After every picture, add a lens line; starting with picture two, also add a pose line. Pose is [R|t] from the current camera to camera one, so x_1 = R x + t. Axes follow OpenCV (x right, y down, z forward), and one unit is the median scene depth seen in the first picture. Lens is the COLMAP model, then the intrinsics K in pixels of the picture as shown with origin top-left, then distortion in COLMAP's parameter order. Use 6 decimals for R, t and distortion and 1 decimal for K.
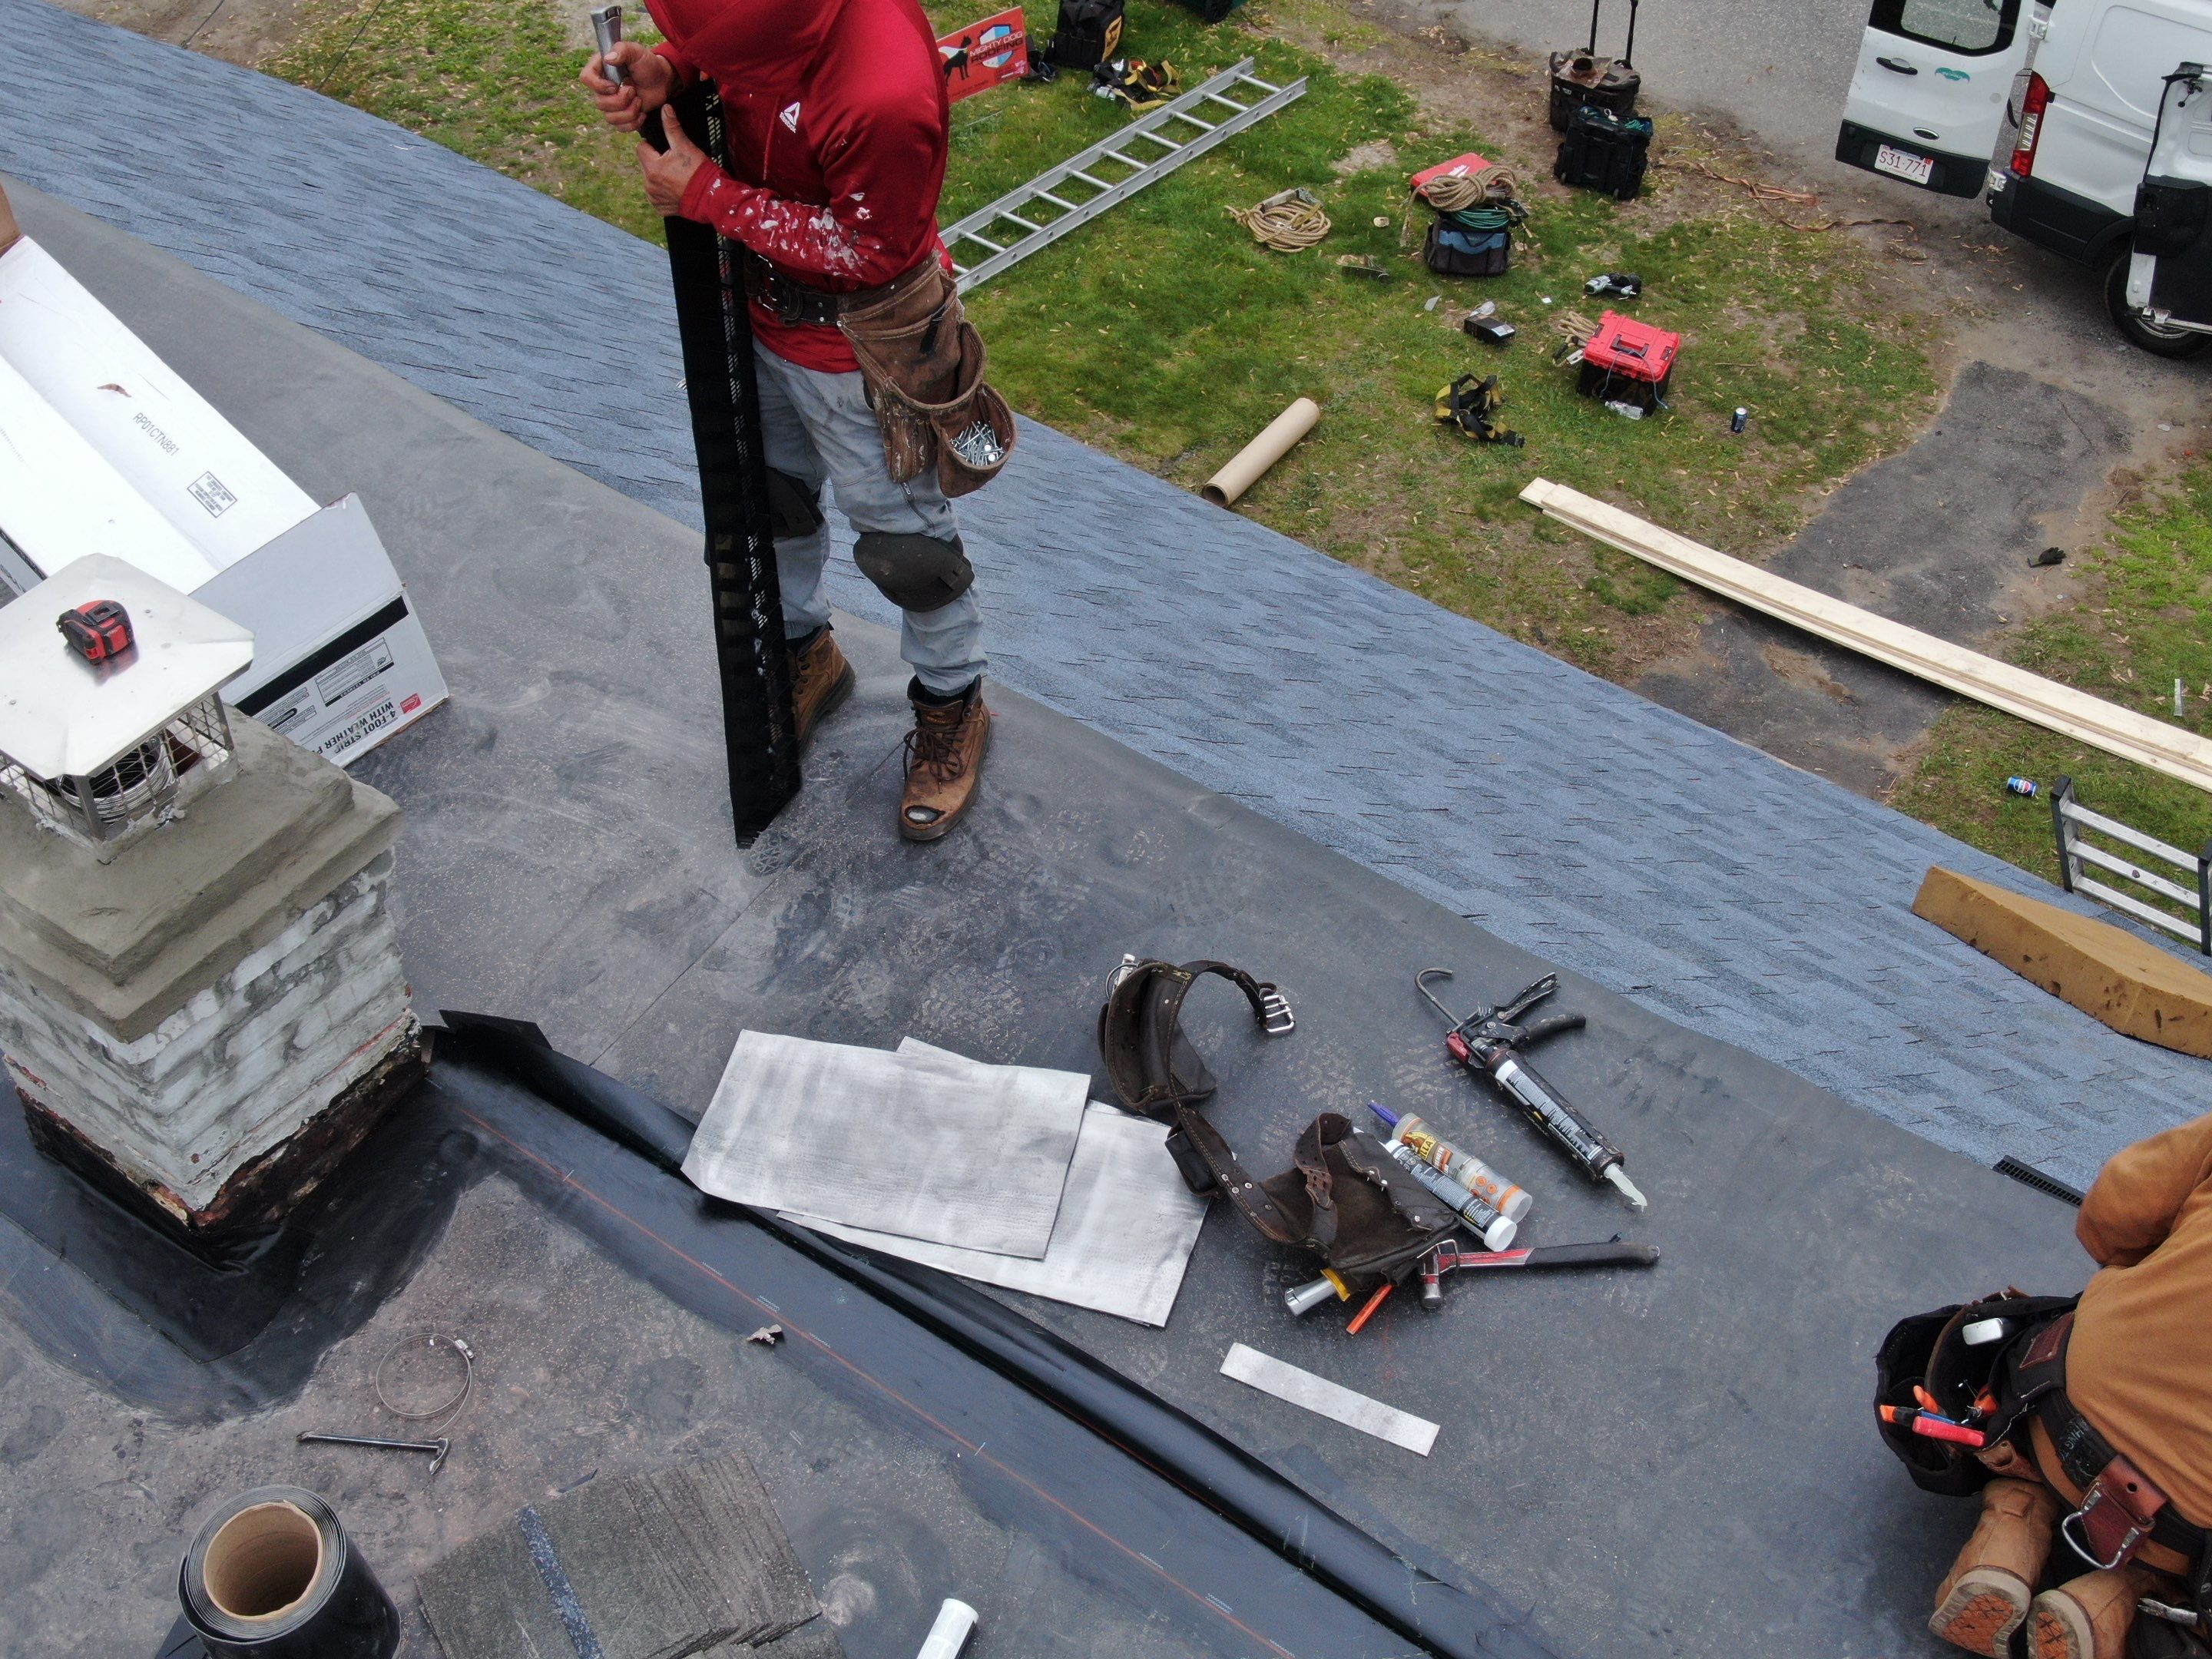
lens RADIAL K [[3181.4, 0, 1095.4], [0, 3181.4, 835.9], [0, 0, 1]] dist [0.293482, -1.664756]
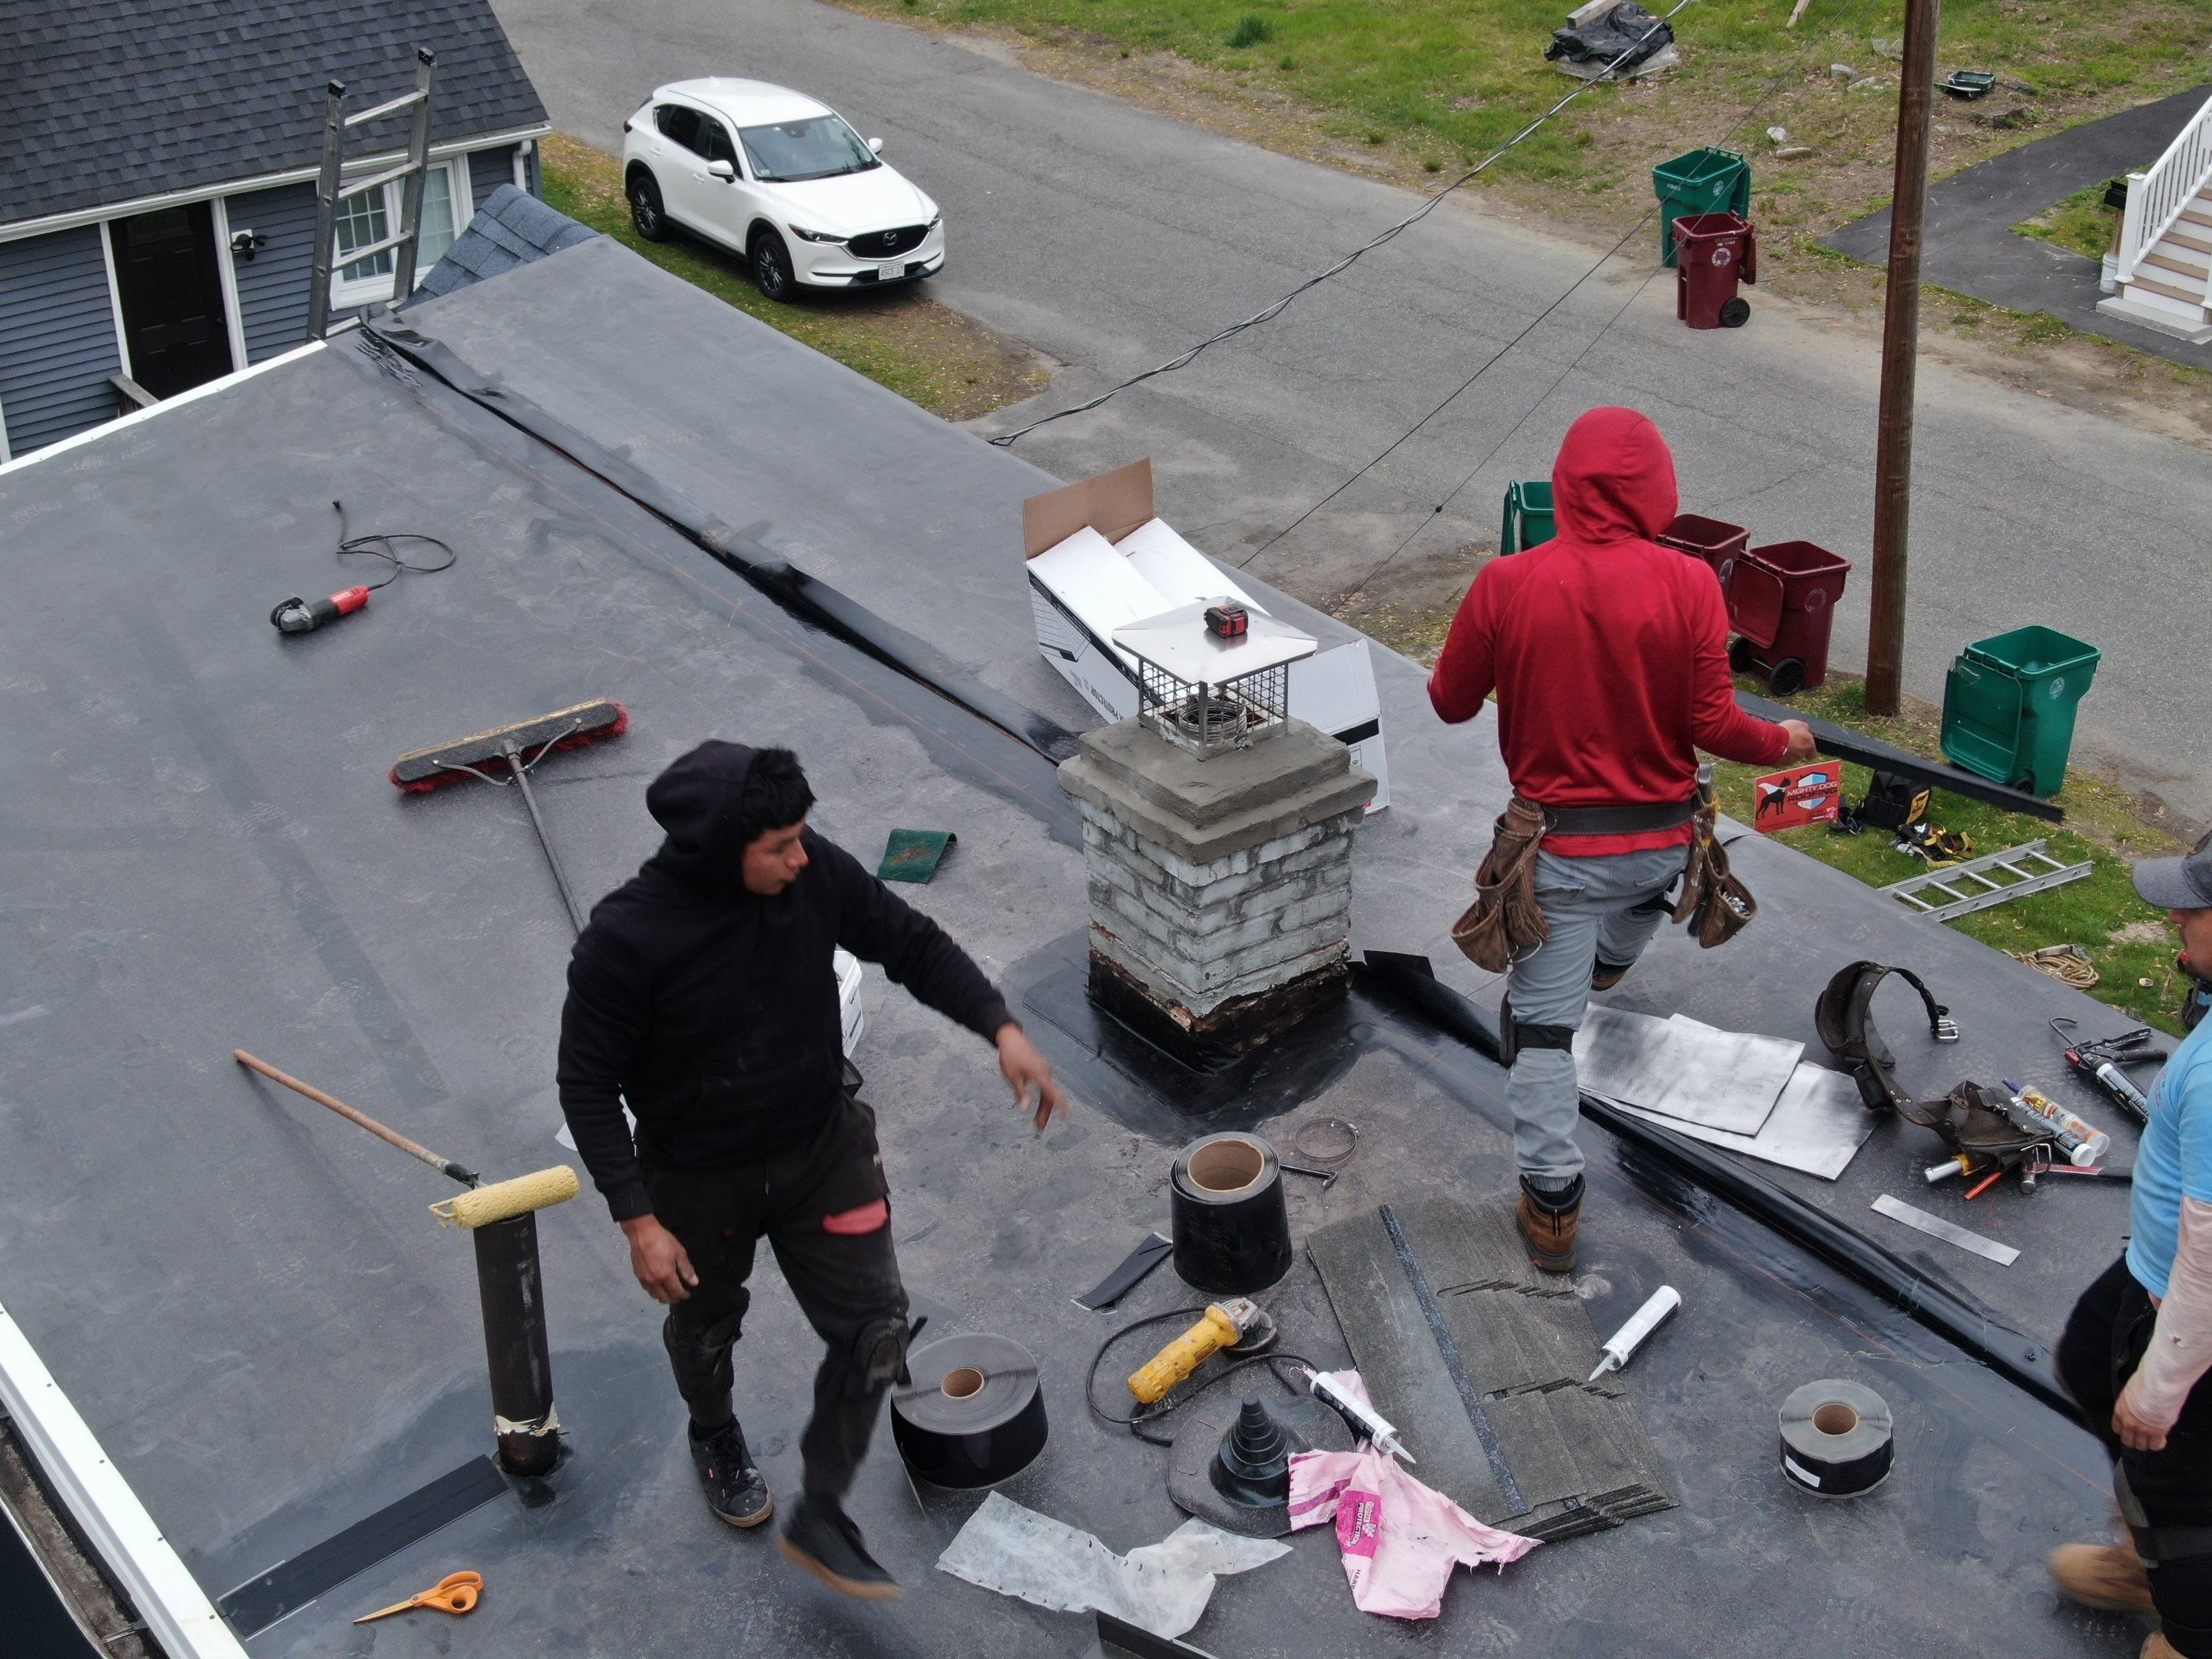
lens RADIAL K [[3181.4, 0, 1095.4], [0, 3181.4, 835.9], [0, 0, 1]] dist [0.293482, -1.664756]
pose [[0.959200, 0.137171, -0.247225, 0.010265], [-0.199850, 0.947479, -0.249689, 0.113709], [0.199991, 0.288909, 0.936235, -0.123434]]
